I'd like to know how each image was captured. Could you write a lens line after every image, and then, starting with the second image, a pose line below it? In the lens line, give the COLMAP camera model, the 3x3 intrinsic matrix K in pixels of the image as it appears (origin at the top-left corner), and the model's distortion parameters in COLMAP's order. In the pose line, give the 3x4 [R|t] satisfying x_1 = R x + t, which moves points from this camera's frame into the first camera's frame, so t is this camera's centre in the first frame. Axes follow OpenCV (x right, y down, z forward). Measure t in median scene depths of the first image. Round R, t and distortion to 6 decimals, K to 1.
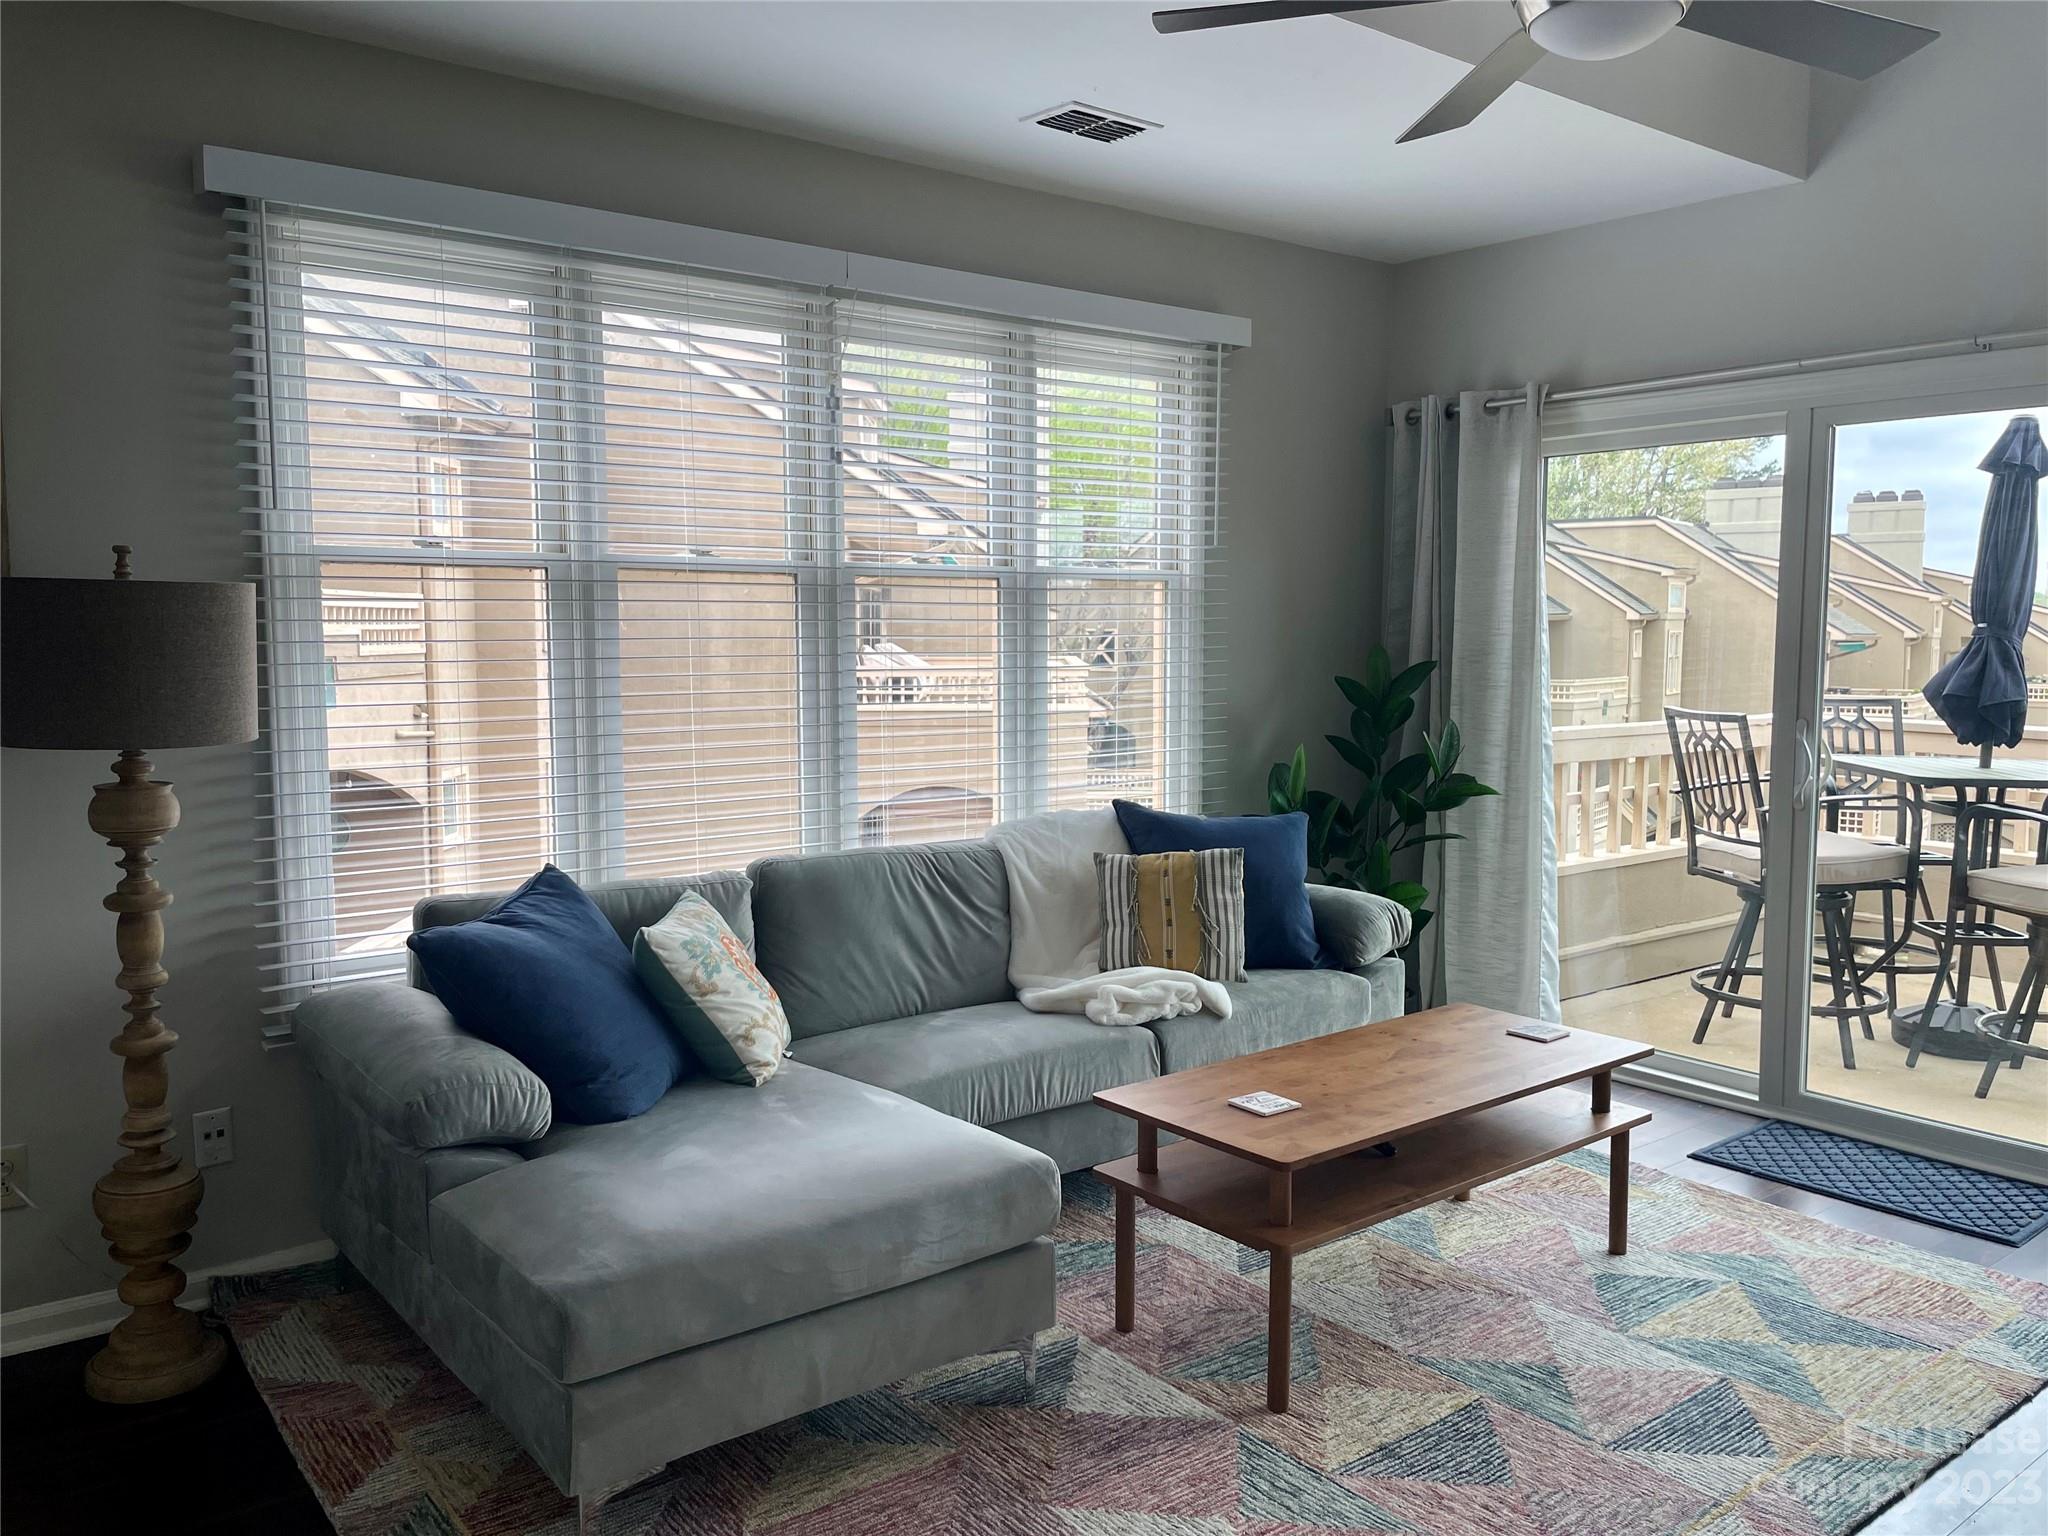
lens RADIAL K [[1544.7, 0, 1020.8], [0, 1544.7, 758.2], [0, 0, 1]] dist [0.094631, -0.127845]
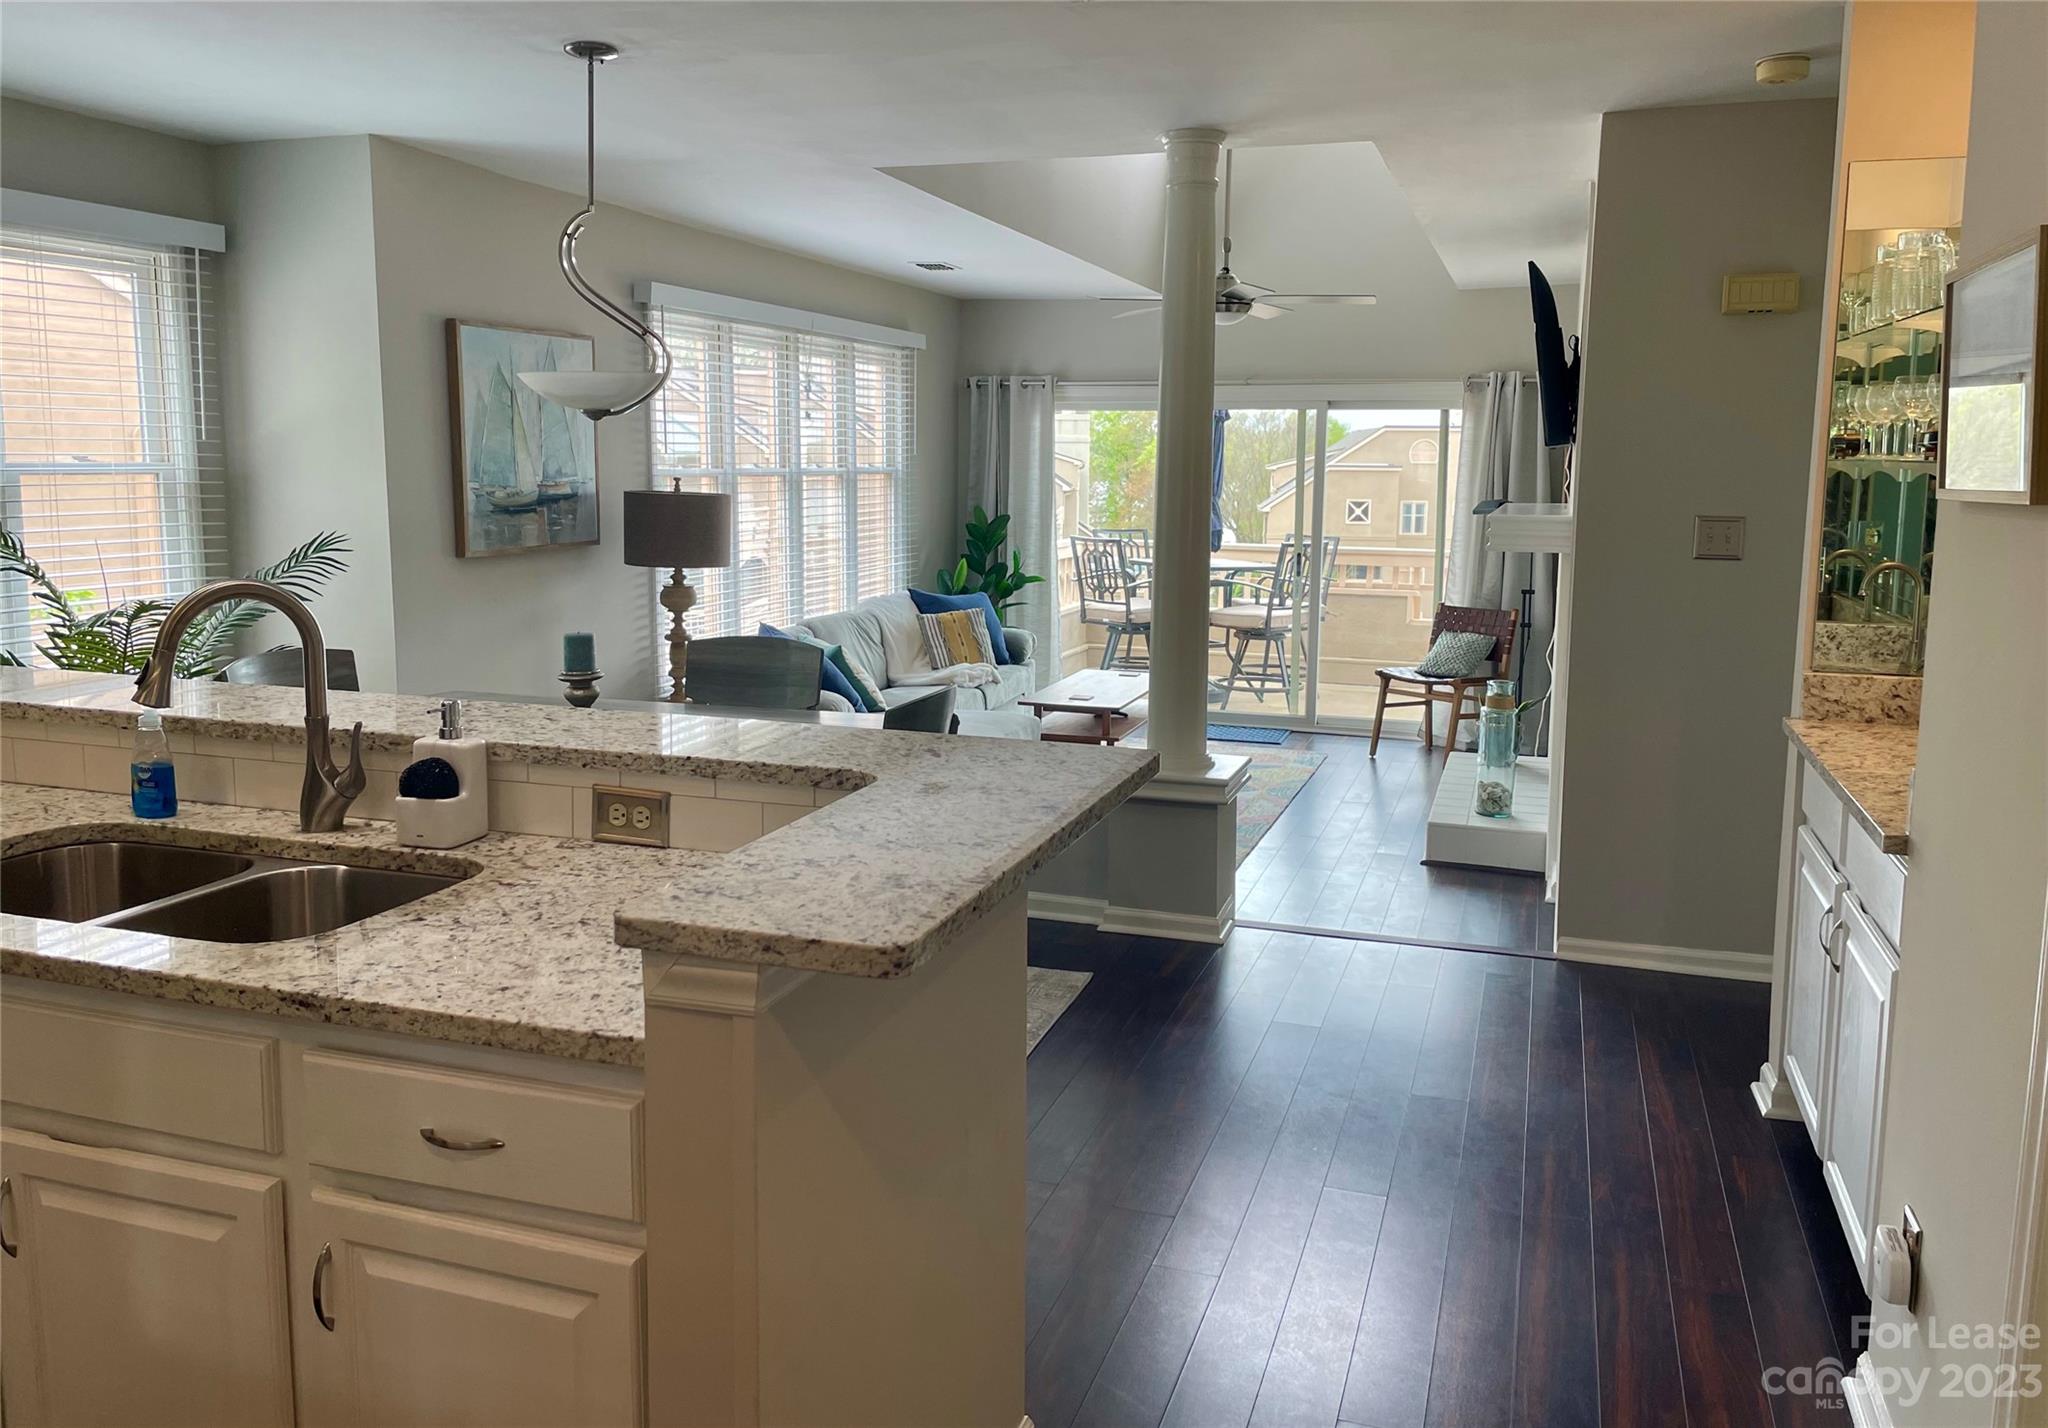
lens RADIAL K [[1547.8, 0, 1021.0], [0, 1547.8, 646.3], [0, 0, 1]] dist [0.098416, -0.137274]
pose [[0.835752, -0.057676, 0.546069, -0.975644], [0.036491, 0.998104, 0.049572, 0.008513], [-0.547893, -0.021503, 0.836272, -0.788322]]
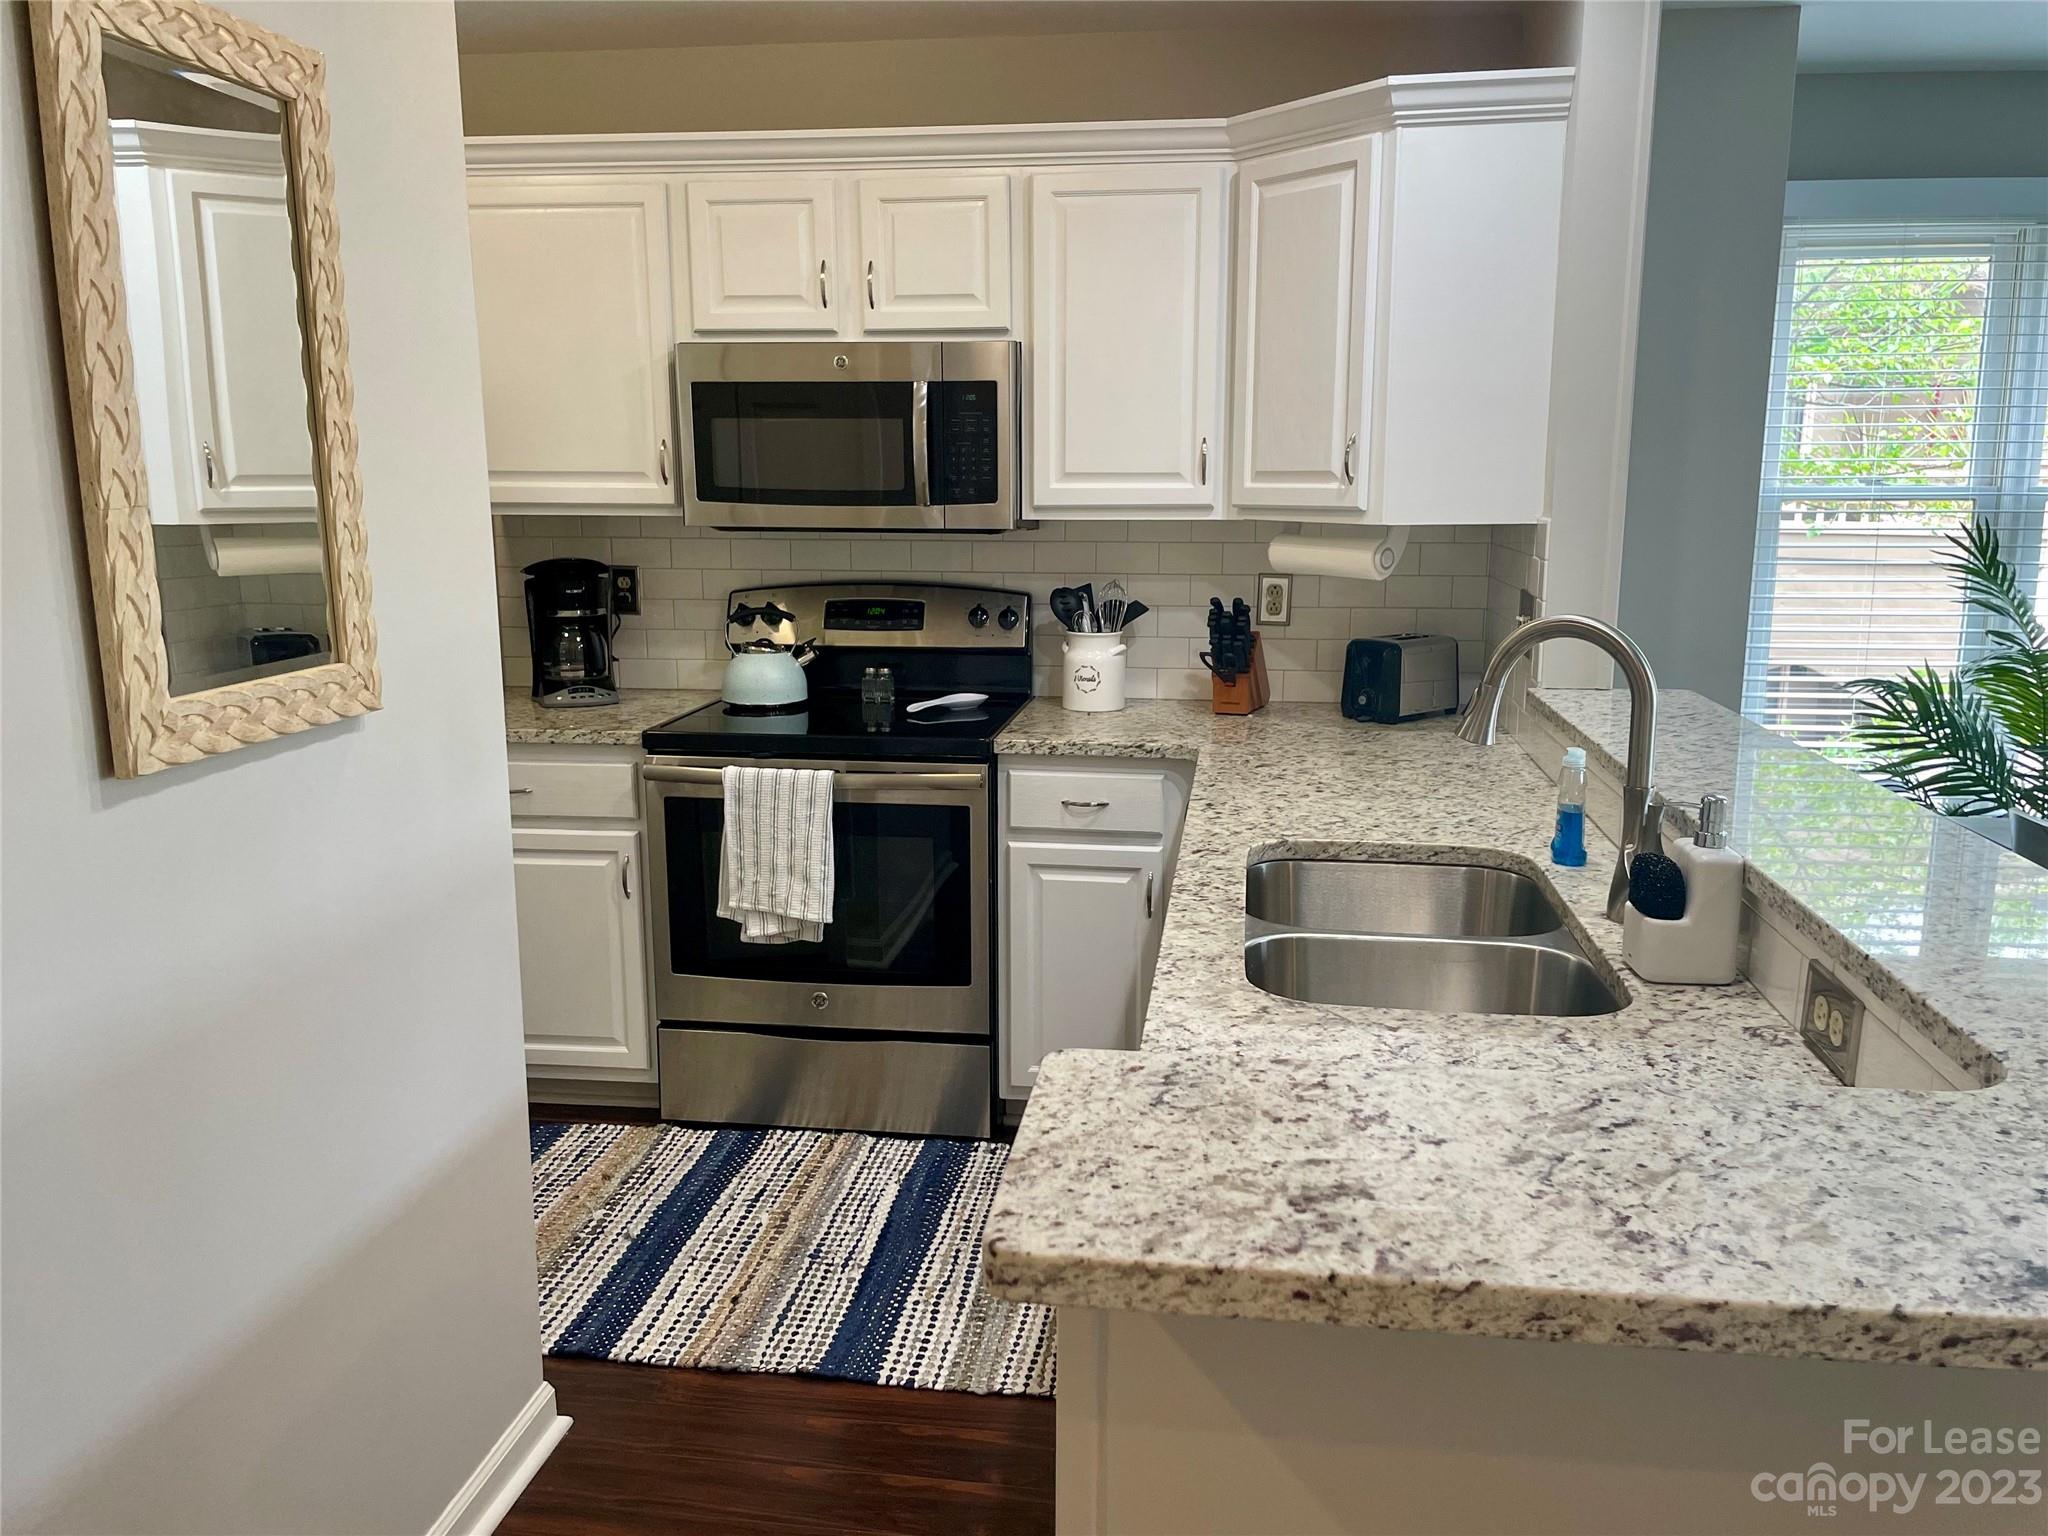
lens RADIAL K [[1544.7, 0, 1020.8], [0, 1544.7, 758.2], [0, 0, 1]] dist [0.094631, -0.127845]
pose [[0.699275, 0.129428, -0.703038, -0.668927], [-0.060473, 0.990658, 0.122230, -0.002637], [0.712290, -0.042957, 0.700569, -0.633273]]
